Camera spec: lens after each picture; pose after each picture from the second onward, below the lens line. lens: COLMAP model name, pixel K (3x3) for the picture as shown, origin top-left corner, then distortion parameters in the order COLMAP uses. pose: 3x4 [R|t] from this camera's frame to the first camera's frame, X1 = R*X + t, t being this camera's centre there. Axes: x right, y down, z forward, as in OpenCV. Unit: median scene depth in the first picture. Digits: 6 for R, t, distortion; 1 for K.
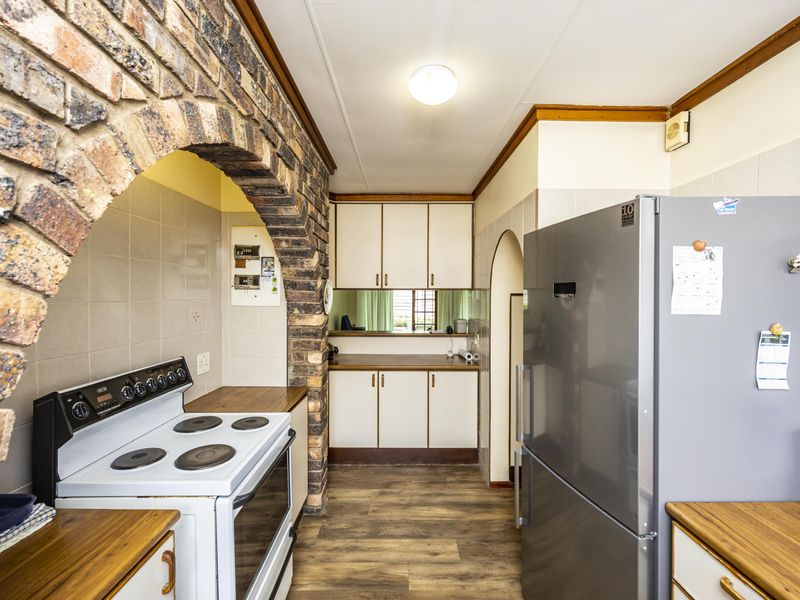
lens RADIAL K [[355.3, 0, 397.4], [0, 355.3, 303.3], [0, 0, 1]] dist [-0.002457, -0.000199]
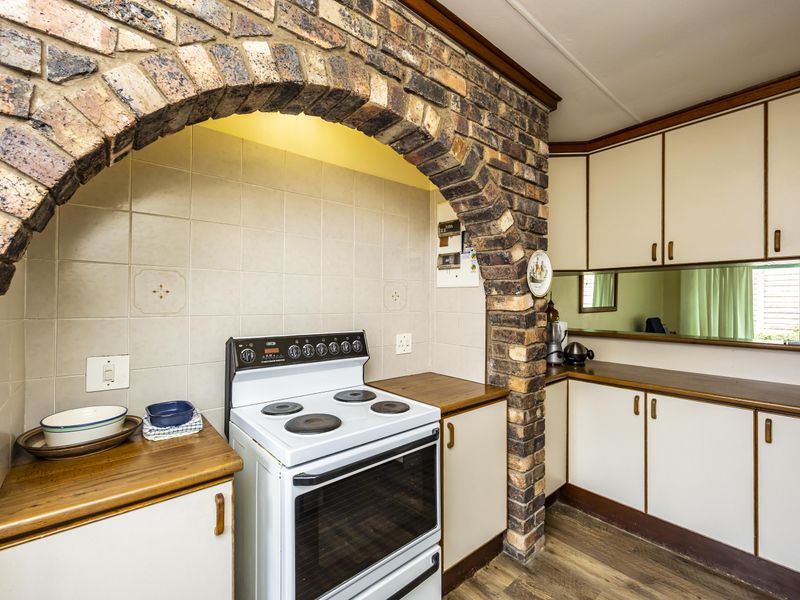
lens RADIAL K [[355.3, 0, 397.4], [0, 355.3, 303.3], [0, 0, 1]] dist [-0.002457, -0.000199]
pose [[0.634434, 0.000908, -0.772976, 0.203255], [-0.022903, 0.999582, -0.017624, 0.068035], [0.772637, 0.028885, 0.634190, 0.319175]]
